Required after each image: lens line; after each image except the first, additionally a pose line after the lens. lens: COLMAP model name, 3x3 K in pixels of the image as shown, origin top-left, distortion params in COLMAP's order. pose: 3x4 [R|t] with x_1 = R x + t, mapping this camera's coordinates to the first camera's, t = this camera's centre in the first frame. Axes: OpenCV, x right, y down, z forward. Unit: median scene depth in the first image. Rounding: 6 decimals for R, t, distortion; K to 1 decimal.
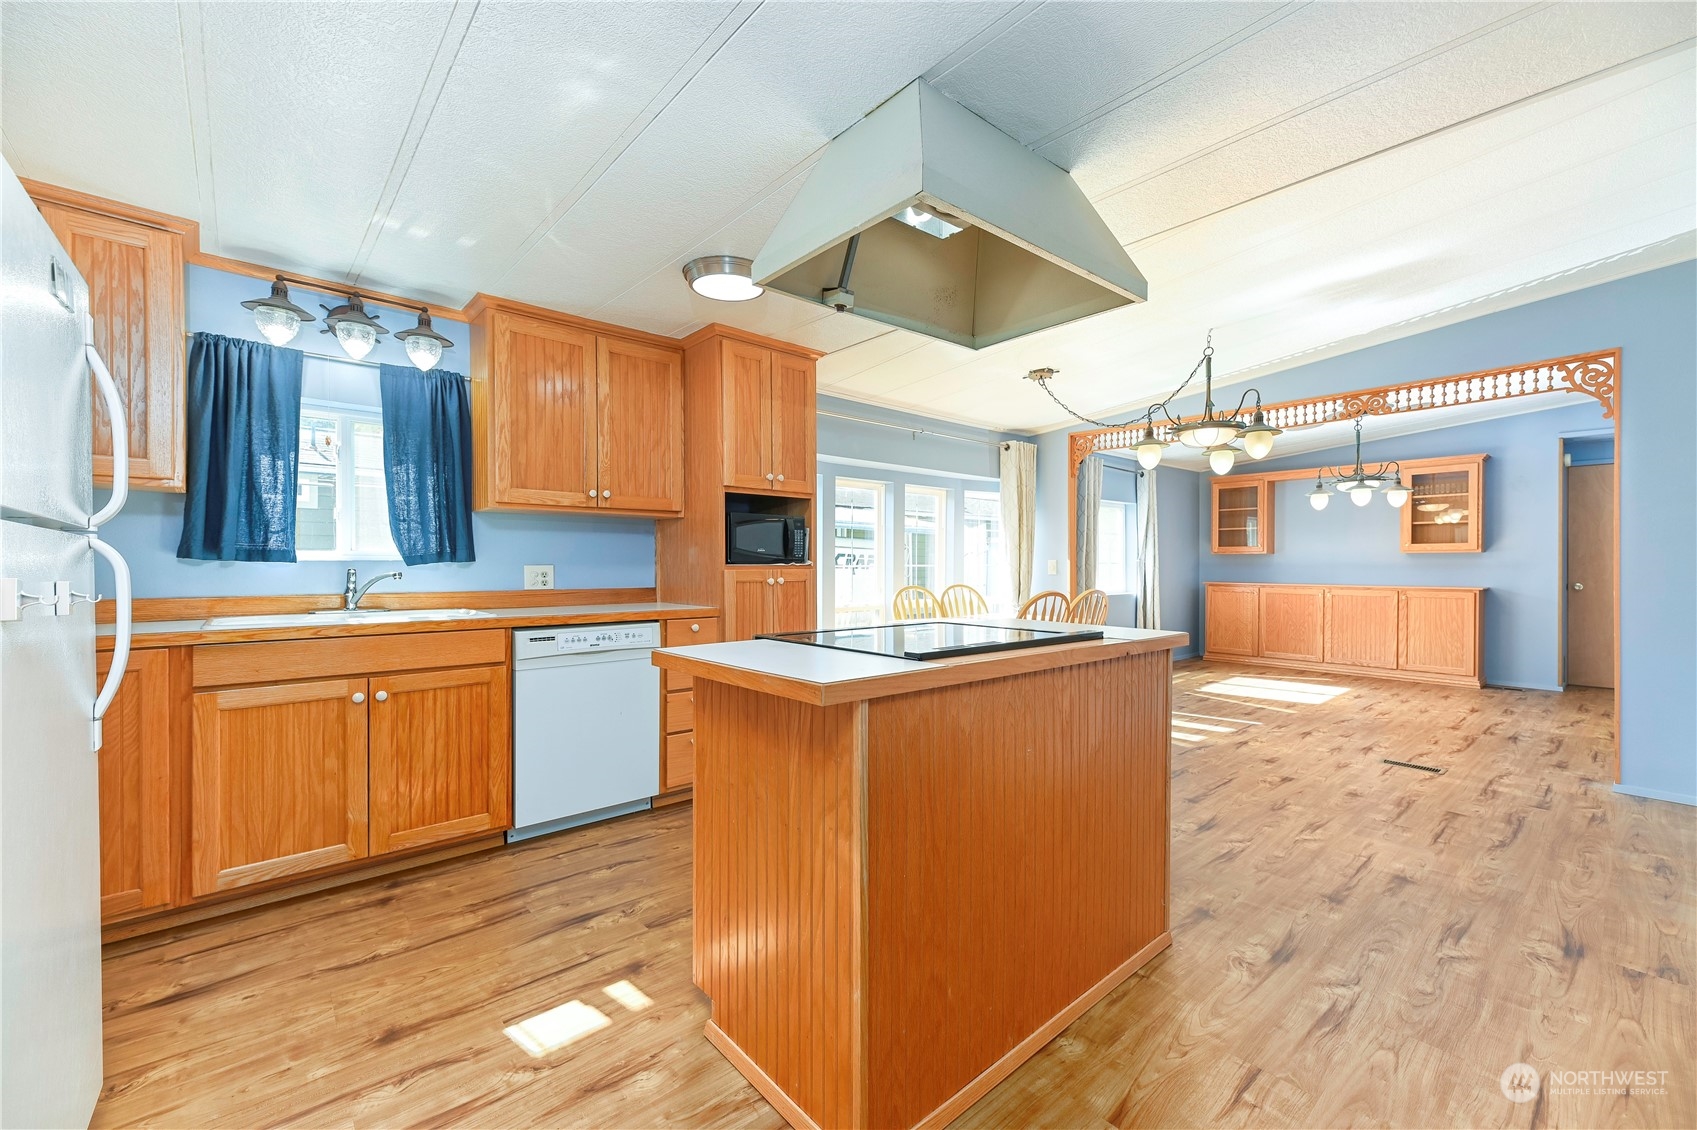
lens RADIAL K [[682.4, 0, 847.4], [0, 682.4, 562.9], [0, 0, 1]] dist [0.014088, -0.000484]
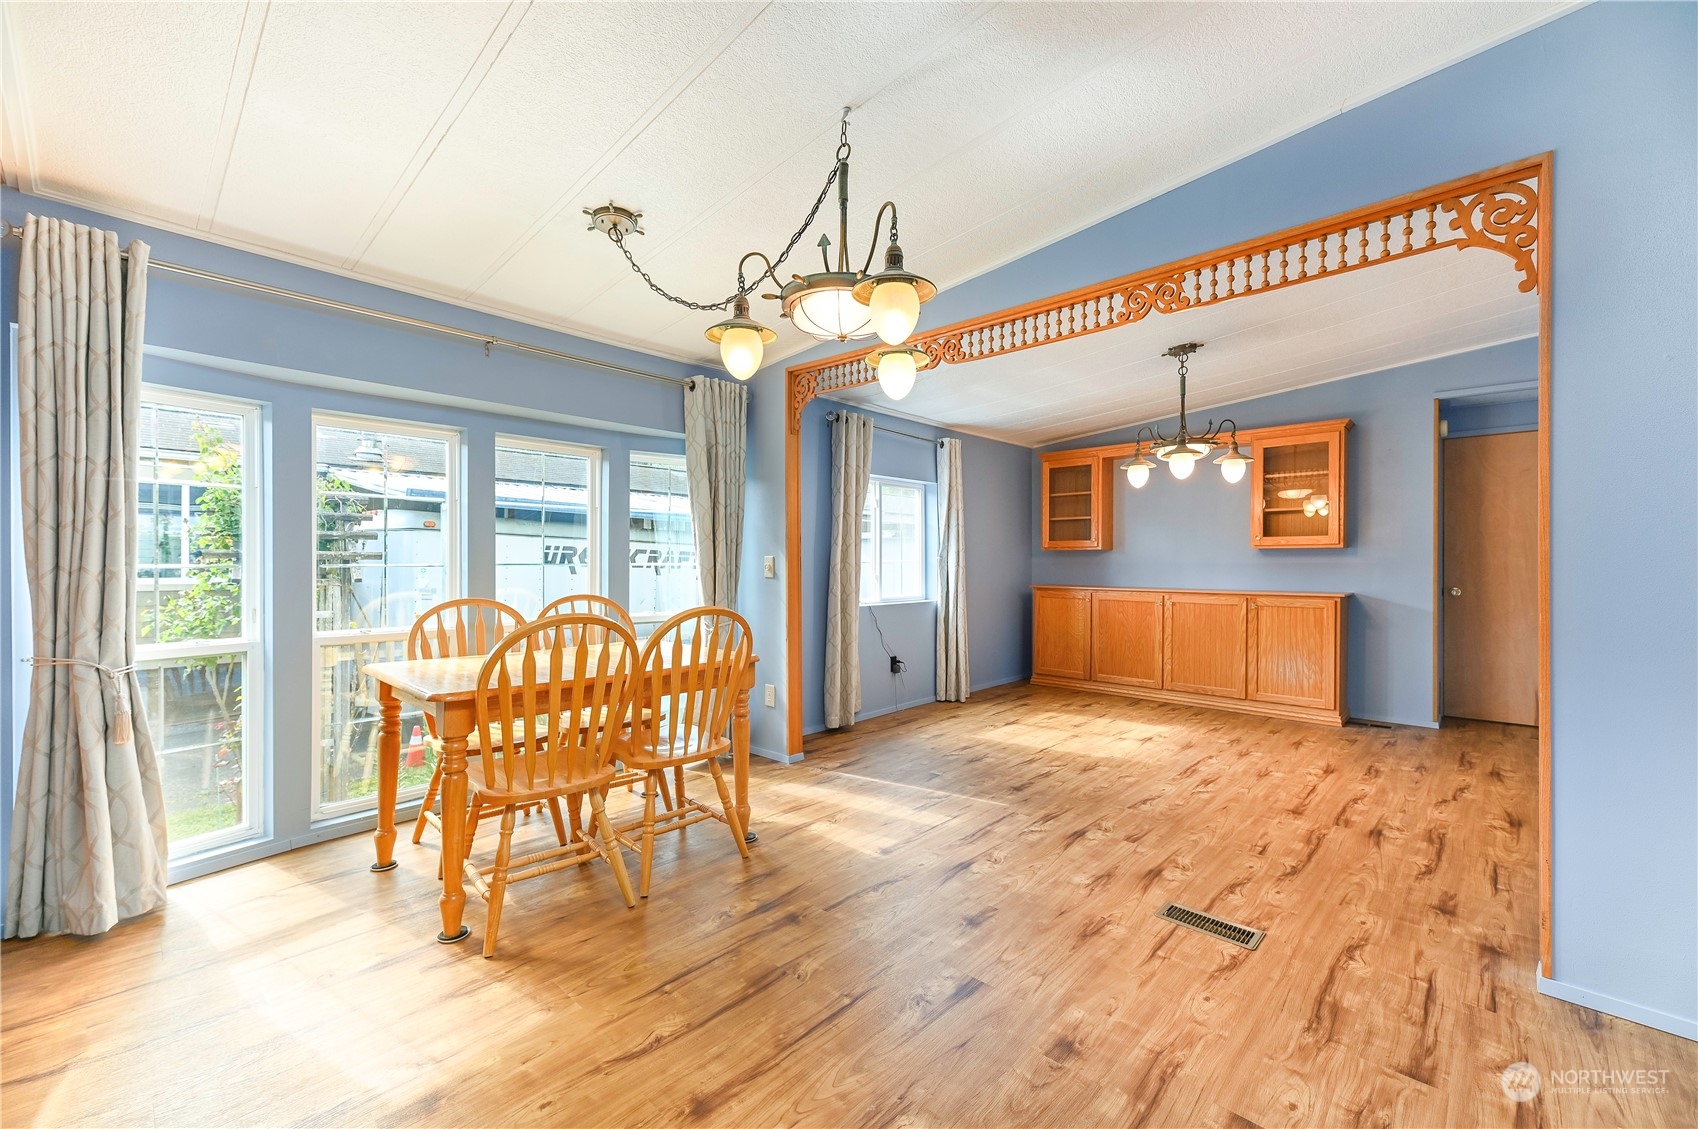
lens RADIAL K [[697.2, 0, 849.0], [0, 697.2, 560.1], [0, 0, 1]] dist [0.012492, 0.000153]
pose [[0.993740, 0.001615, 0.111710, 0.351778], [-0.001383, 0.999997, -0.002159, 0.001199], [-0.111713, 0.001991, 0.993739, 0.353528]]
